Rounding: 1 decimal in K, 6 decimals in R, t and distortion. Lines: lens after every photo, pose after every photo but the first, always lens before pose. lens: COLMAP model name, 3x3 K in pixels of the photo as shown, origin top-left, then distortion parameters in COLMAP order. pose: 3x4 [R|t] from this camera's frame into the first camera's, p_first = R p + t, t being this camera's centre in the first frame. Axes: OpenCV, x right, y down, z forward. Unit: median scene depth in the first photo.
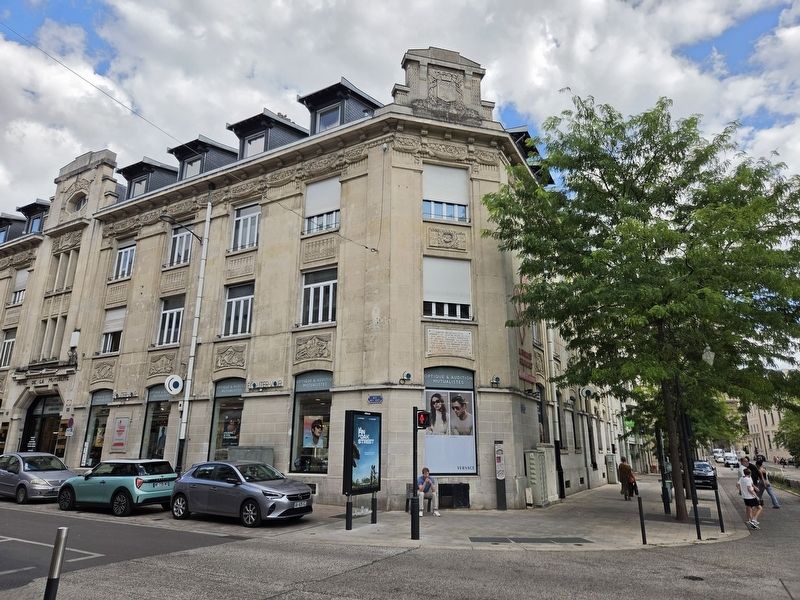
lens RADIAL K [[517.8, 0, 400.0], [0, 517.8, 300.0], [0, 0, 1]] dist [0.040878, 0.000172]
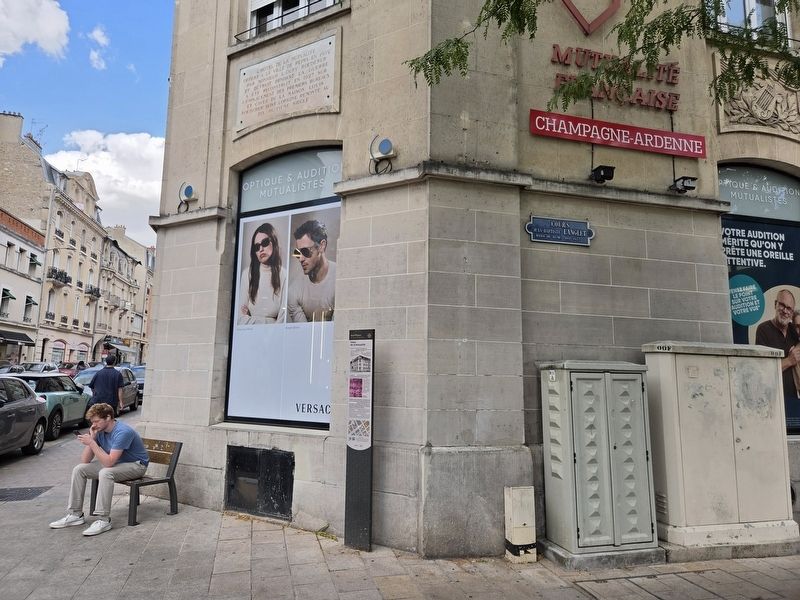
lens RADIAL K [[517.8, 0, 400.0], [0, 517.8, 300.0], [0, 0, 1]] dist [0.040878, 0.000172]
pose [[0.709279, -0.094284, -0.698594, 0.418040], [0.168832, 0.984893, 0.038490, 0.241067], [0.684412, -0.145246, 0.714482, 0.781910]]
